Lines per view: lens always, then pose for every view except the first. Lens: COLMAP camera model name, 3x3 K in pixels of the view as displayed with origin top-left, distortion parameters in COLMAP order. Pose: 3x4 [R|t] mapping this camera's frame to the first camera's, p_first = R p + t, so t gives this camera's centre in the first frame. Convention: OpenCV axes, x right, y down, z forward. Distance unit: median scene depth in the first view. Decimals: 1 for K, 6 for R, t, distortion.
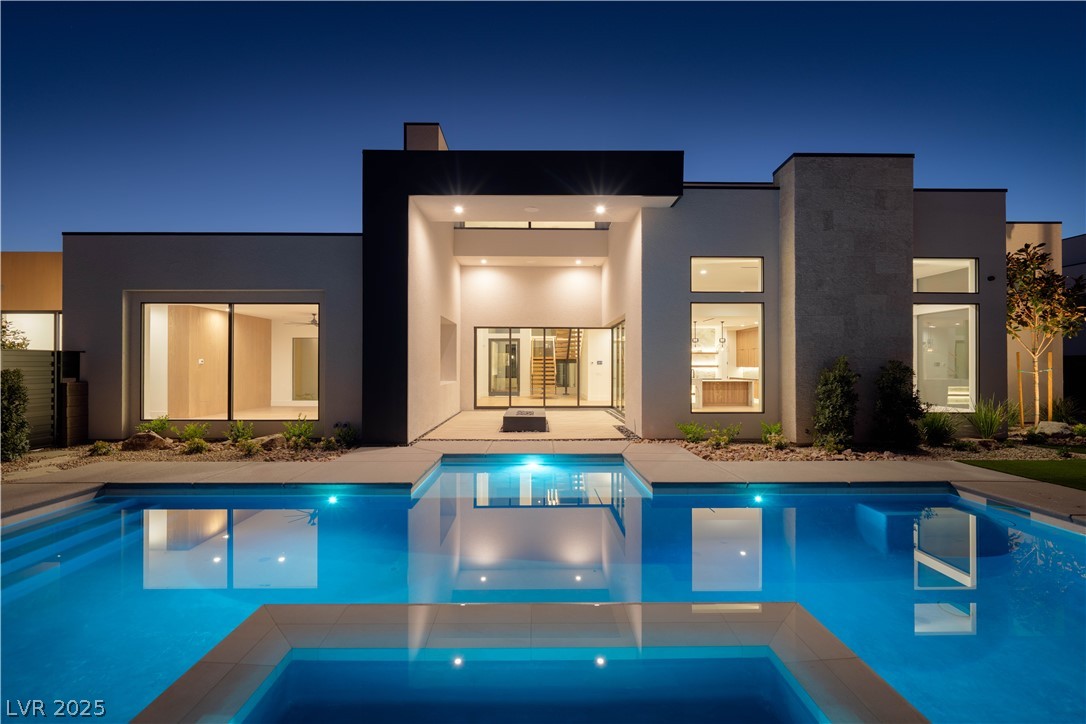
lens RADIAL K [[434.9, 0, 541.4], [0, 434.9, 367.1], [0, 0, 1]] dist [-0.000844, -0.000051]
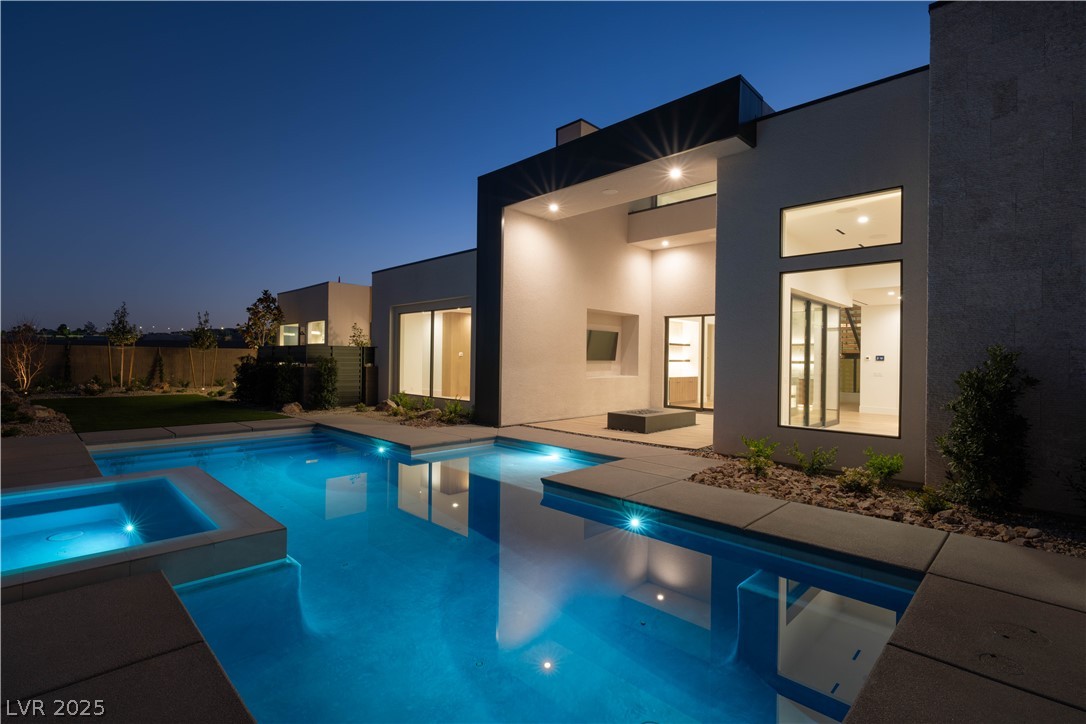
lens RADIAL K [[512.3, 0, 543.0], [0, 512.3, 362.0], [0, 0, 1]] dist [-0.000319, -0.000144]
pose [[0.701787, 0.013935, -0.712251, 0.676756], [-0.016334, 0.999861, 0.003468, 0.002311], [0.712200, 0.009201, 0.701916, 0.129597]]
